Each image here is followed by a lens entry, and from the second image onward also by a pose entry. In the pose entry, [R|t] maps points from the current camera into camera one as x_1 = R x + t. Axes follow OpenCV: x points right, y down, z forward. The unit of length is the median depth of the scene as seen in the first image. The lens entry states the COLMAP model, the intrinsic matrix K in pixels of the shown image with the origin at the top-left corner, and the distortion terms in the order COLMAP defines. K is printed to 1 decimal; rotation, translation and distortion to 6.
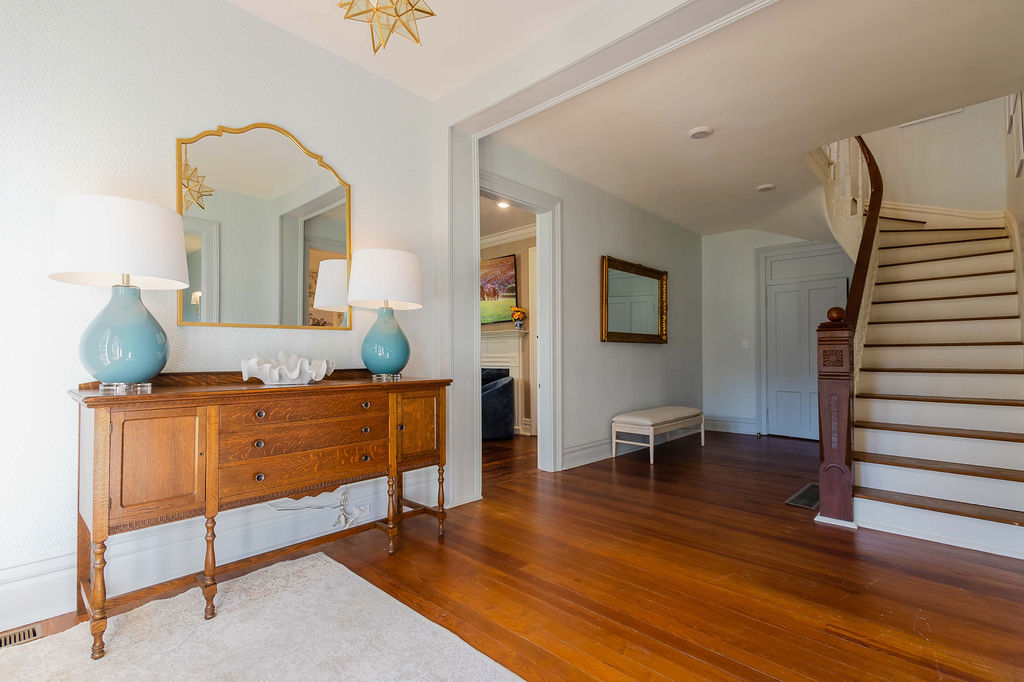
lens RADIAL K [[472.8, 0, 512.0], [0, 472.8, 341.0], [0, 0, 1]] dist [0.003185, 0.000277]
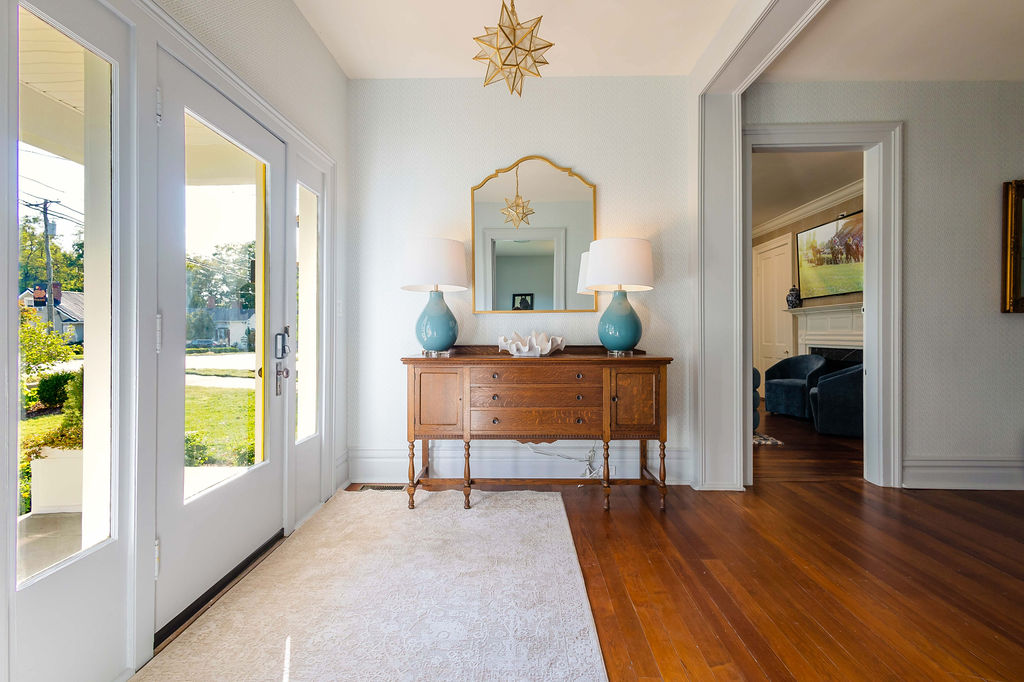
lens RADIAL K [[462.2, 0, 510.1], [0, 462.2, 334.2], [0, 0, 1]] dist [-0.000160, 0.000197]
pose [[0.669250, -0.002824, -0.743032, 0.409886], [0.022632, 0.999606, 0.016585, 0.008371], [0.742693, -0.027916, 0.669050, 0.103504]]
